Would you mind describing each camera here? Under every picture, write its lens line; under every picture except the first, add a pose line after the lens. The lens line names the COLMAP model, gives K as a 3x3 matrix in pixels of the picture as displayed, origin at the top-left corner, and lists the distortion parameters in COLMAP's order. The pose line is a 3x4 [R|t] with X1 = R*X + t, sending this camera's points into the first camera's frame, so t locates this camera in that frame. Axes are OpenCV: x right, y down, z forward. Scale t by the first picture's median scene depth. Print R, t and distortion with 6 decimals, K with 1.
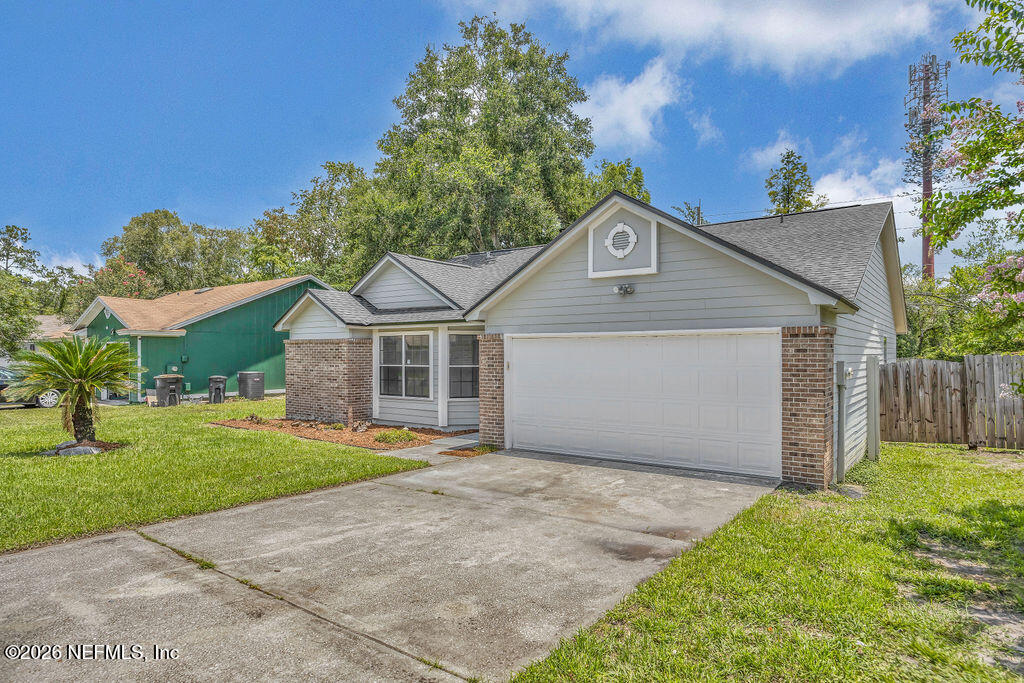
lens RADIAL K [[598.2, 0, 512.0], [0, 598.2, 341.5], [0, 0, 1]] dist [-0.005725, -0.001204]
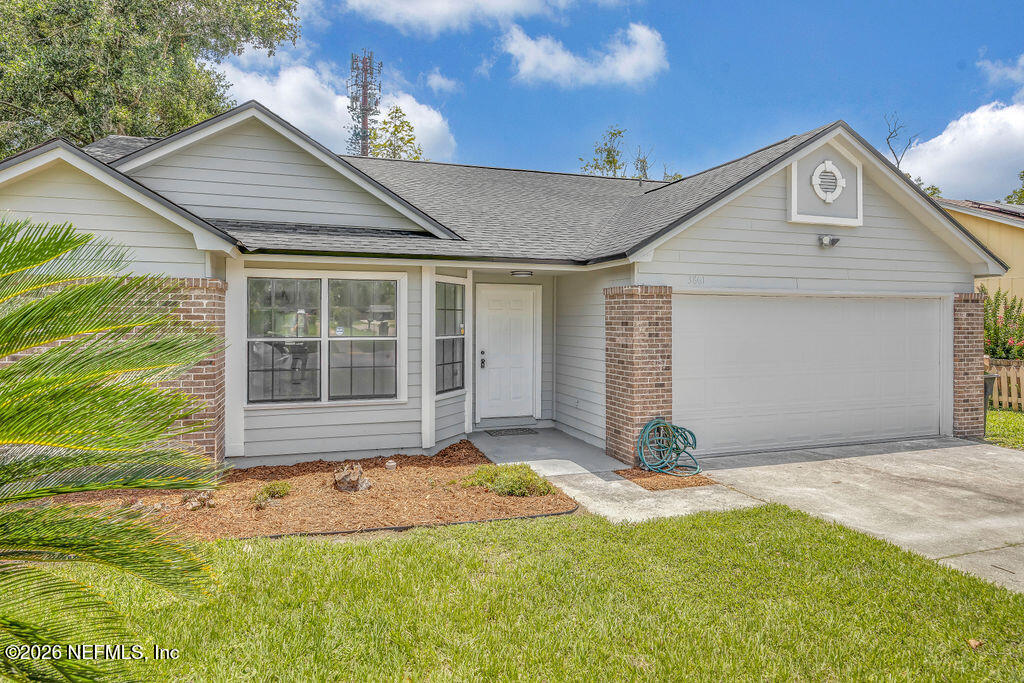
lens RADIAL K [[623.1, 0, 515.3], [0, 623.1, 304.6], [0, 0, 1]] dist [-0.004585, 0.000521]
pose [[0.569216, 0.019806, 0.821949, -0.731987], [-0.020175, 0.999745, -0.010119, 0.019220], [-0.821940, -0.010823, 0.569471, 0.812290]]
